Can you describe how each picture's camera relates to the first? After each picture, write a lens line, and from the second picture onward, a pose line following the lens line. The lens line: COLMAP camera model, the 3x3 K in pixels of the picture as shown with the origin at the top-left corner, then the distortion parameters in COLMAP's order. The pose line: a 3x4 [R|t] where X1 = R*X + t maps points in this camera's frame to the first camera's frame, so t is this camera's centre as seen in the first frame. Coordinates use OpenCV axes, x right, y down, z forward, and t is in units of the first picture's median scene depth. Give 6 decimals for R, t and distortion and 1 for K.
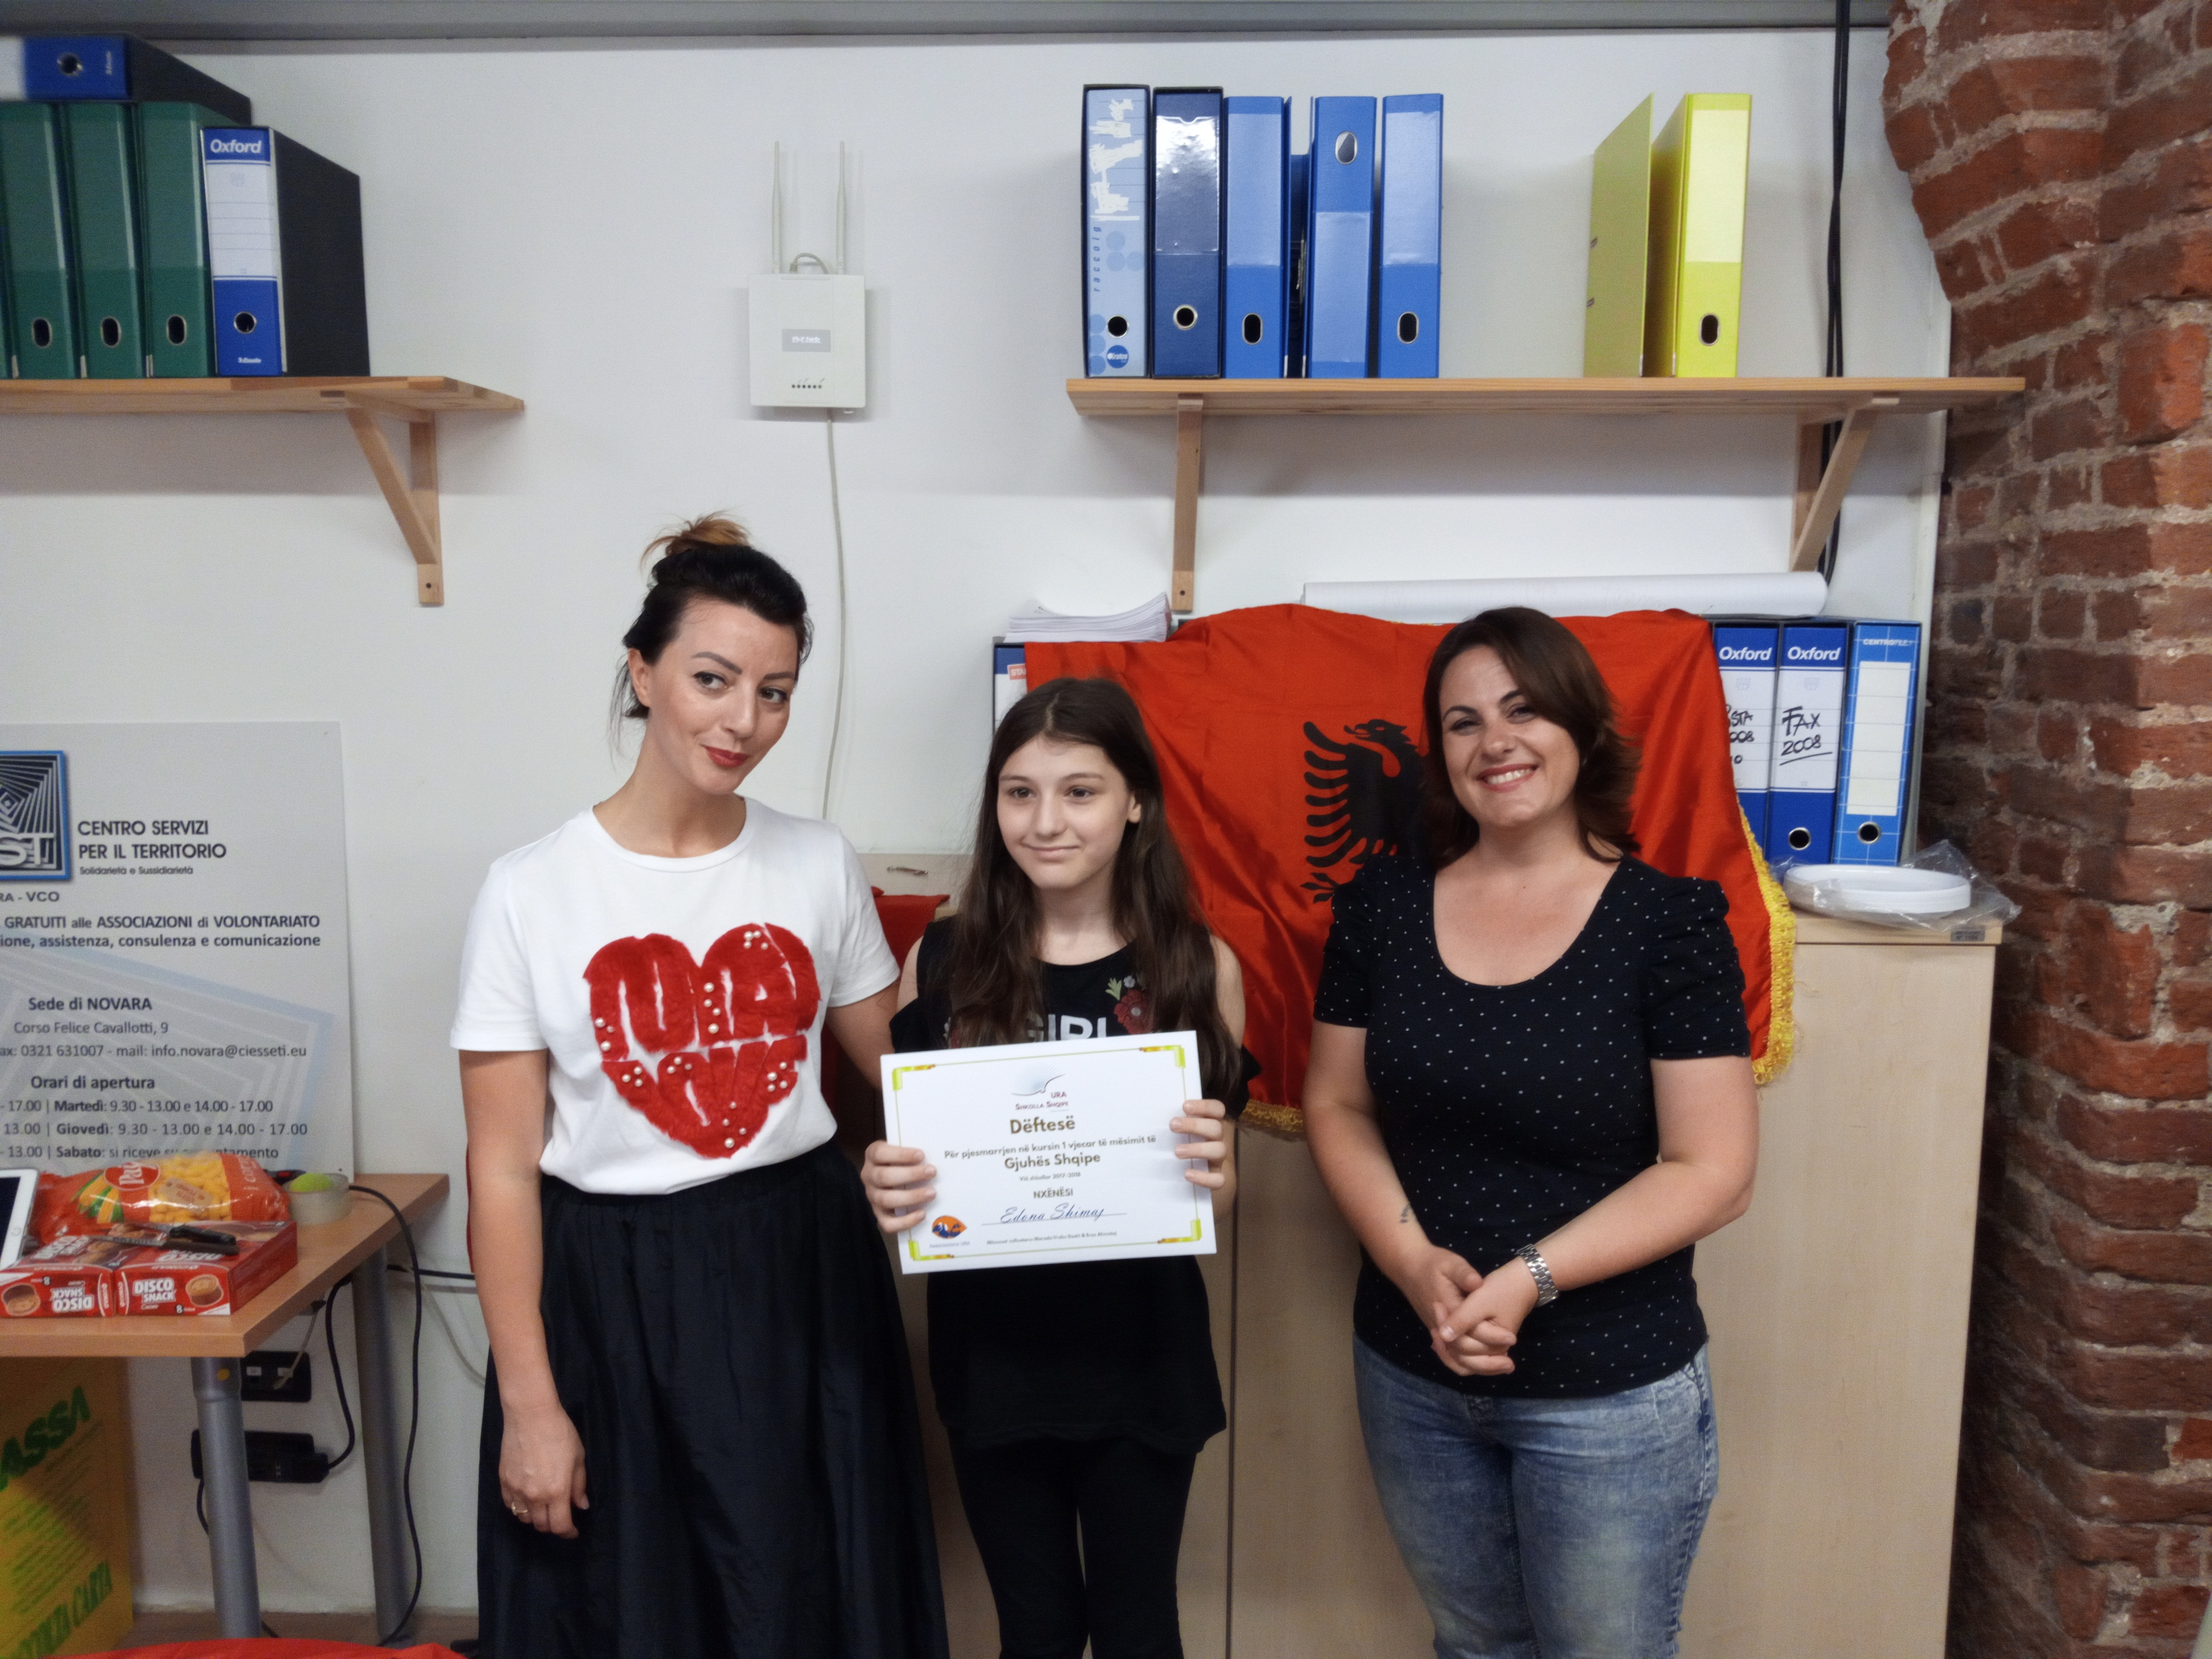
lens RADIAL K [[1700.5, 0, 1105.2], [0, 1700.5, 831.6], [0, 0, 1]] dist [0.019913, -0.036273]
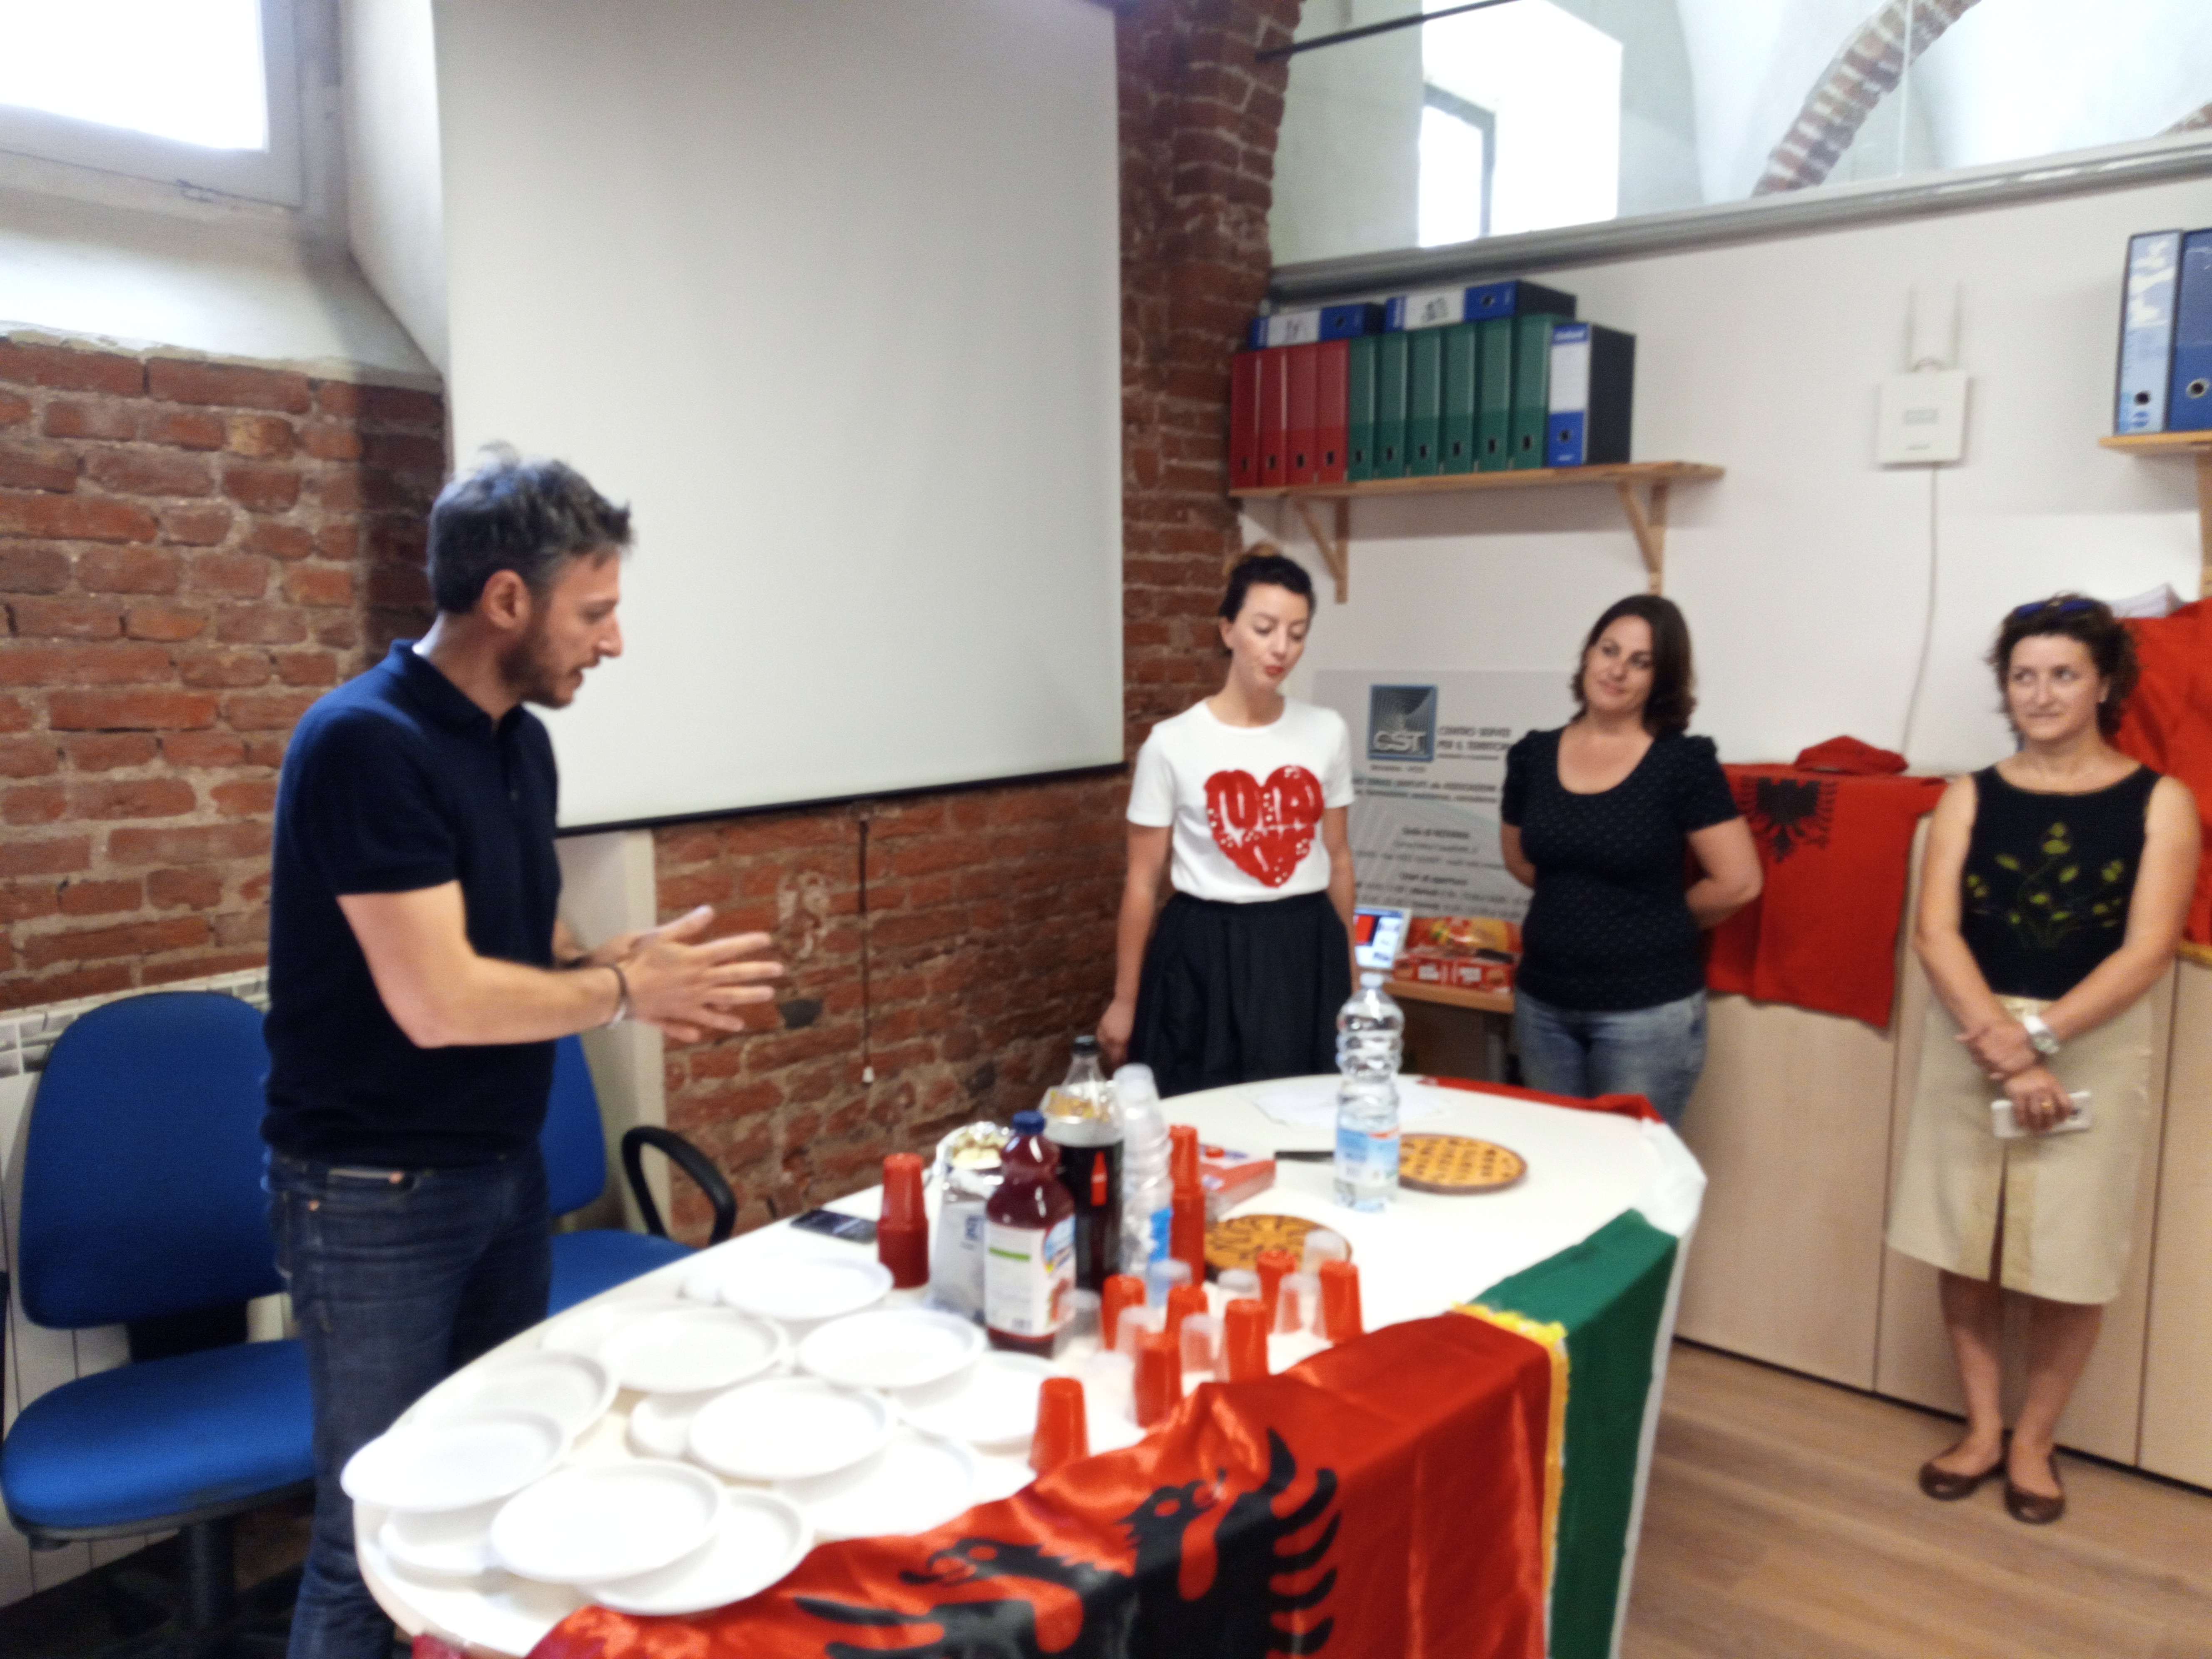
lens RADIAL K [[1707.2, 0, 1108.2], [0, 1707.2, 833.1], [0, 0, 1]] dist [0.106687, -0.170841]
pose [[0.781842, 0.078311, -0.618539, 0.252164], [-0.081227, 0.996419, 0.023481, 0.101655], [0.618163, 0.031884, 0.785403, -0.657344]]
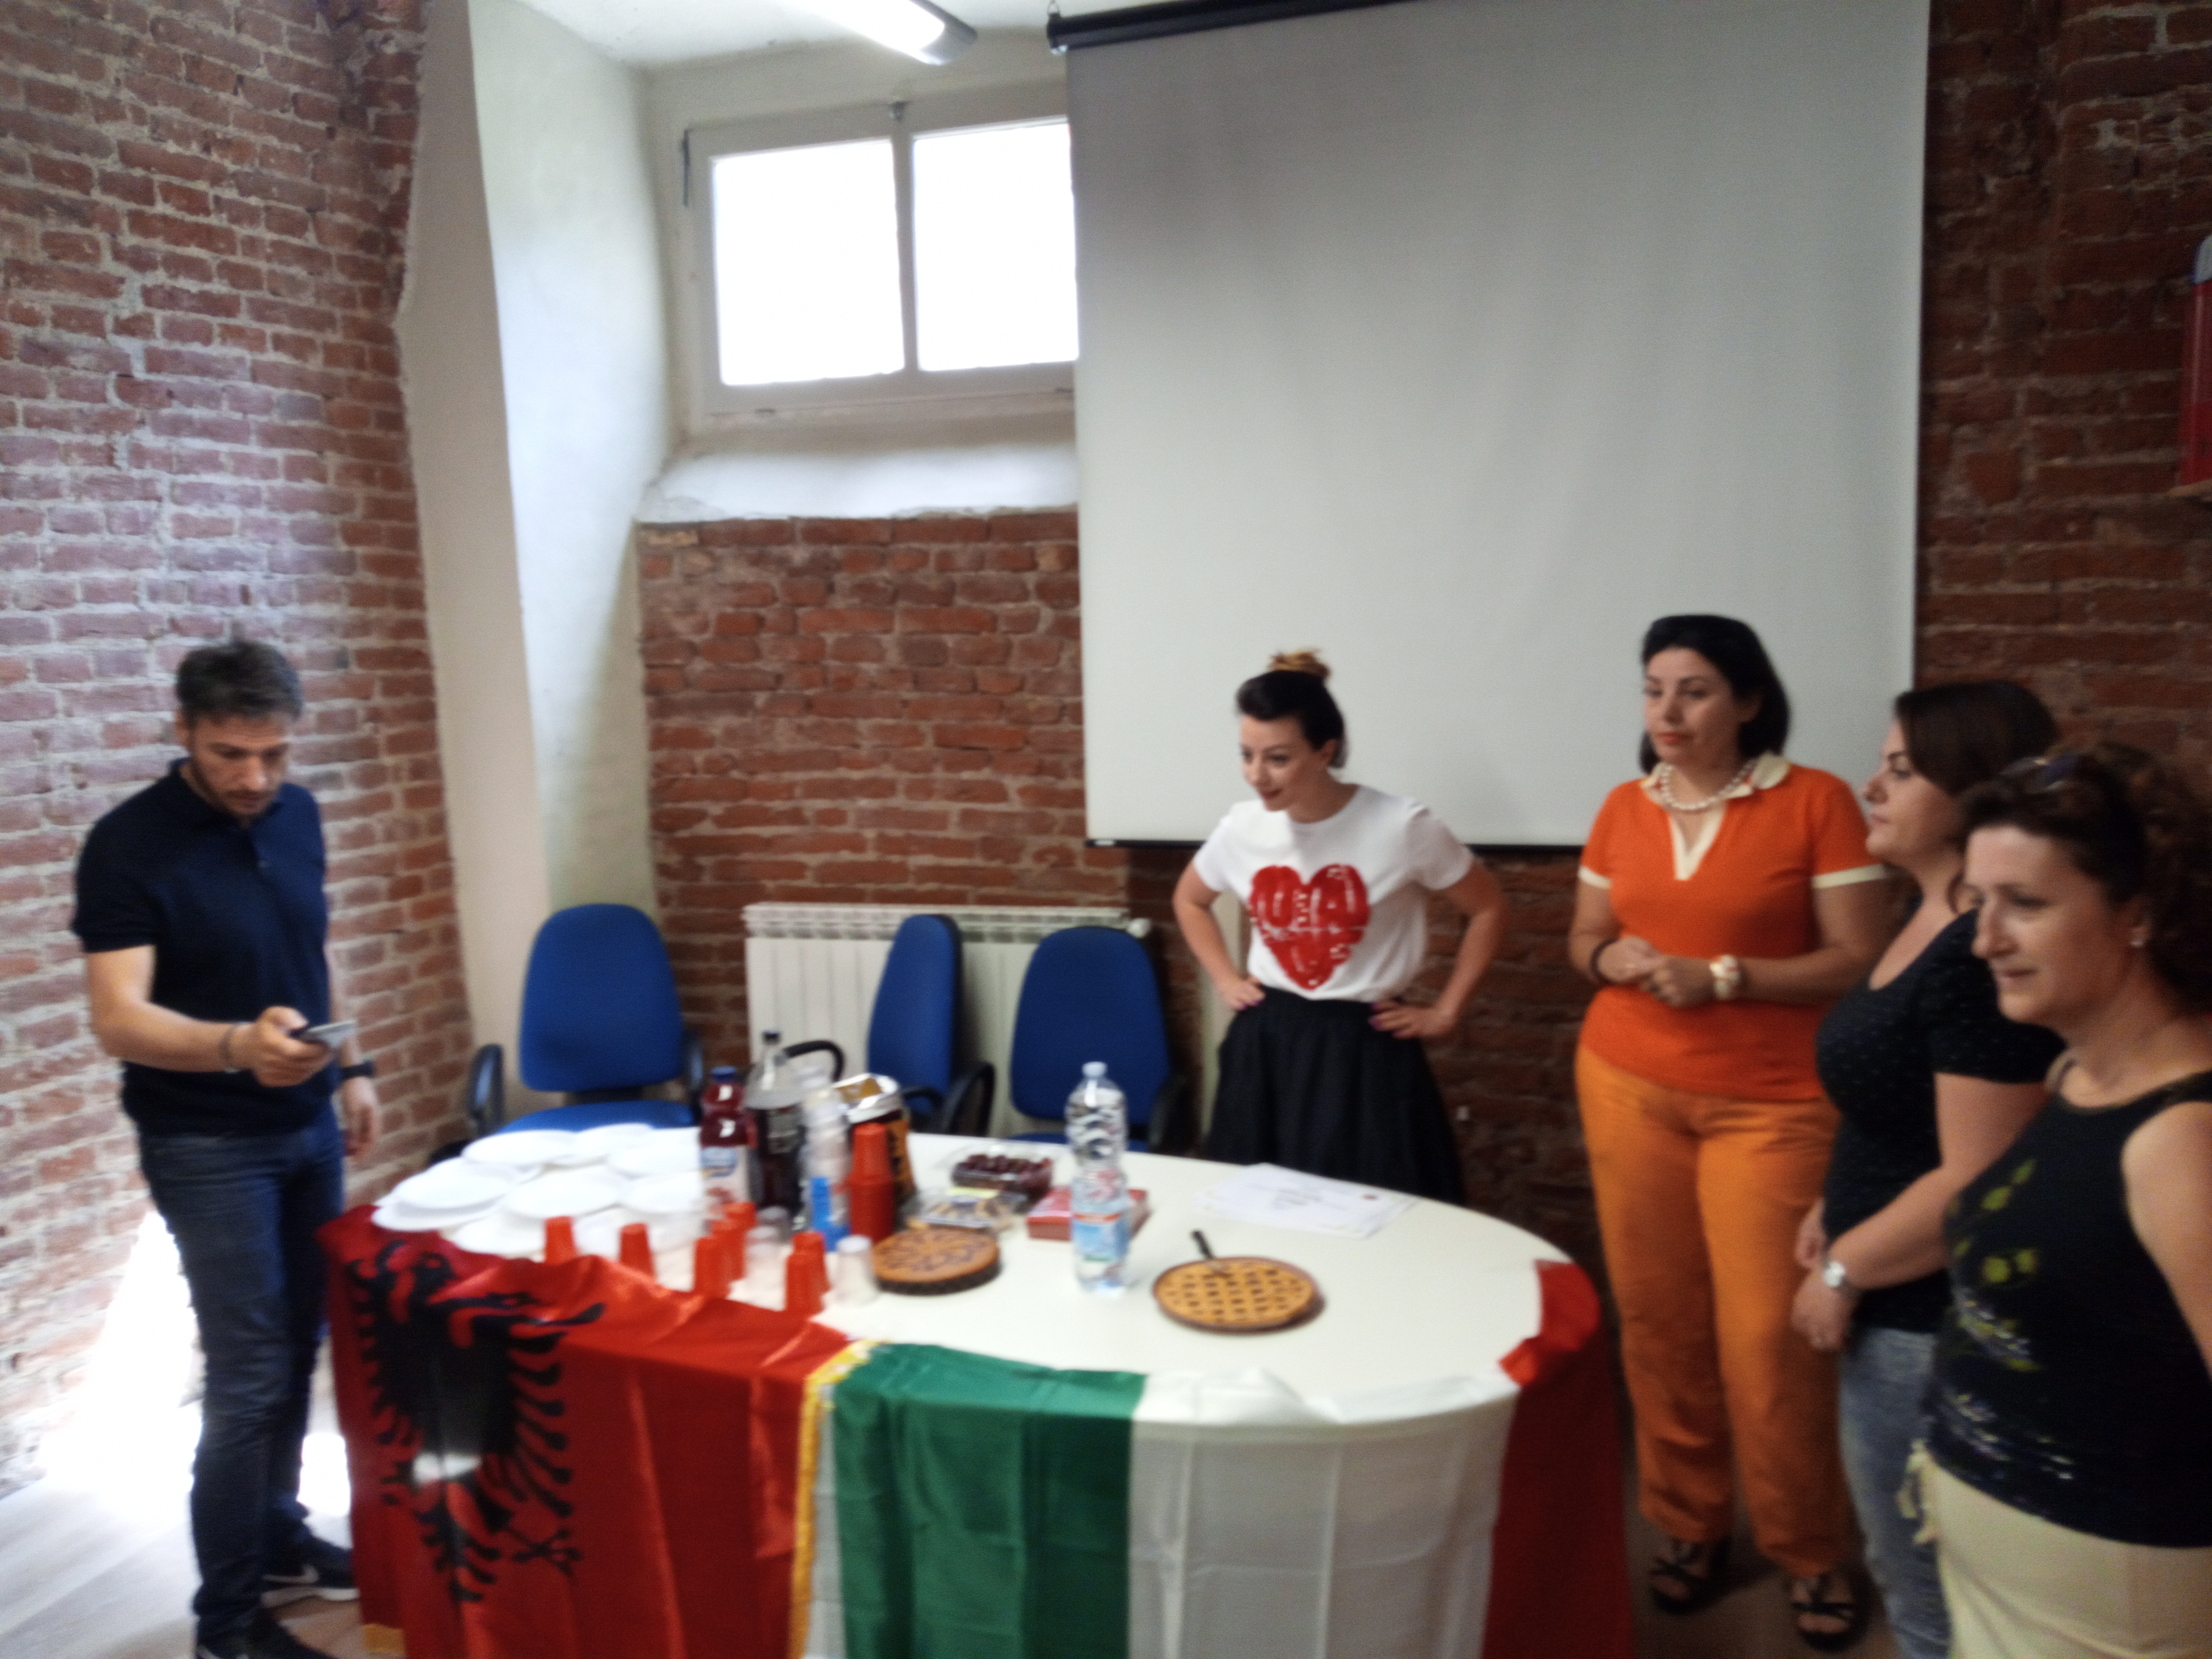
lens RADIAL K [[1715.6, 0, 1109.0], [0, 1715.6, 836.0], [0, 0, 1]] dist [0.077637, -0.113694]
pose [[-0.320363, 0.139251, -0.937004, 0.772600], [-0.093997, 0.979582, 0.177716, -0.158653], [0.942620, 0.145010, -0.300733, 0.659656]]
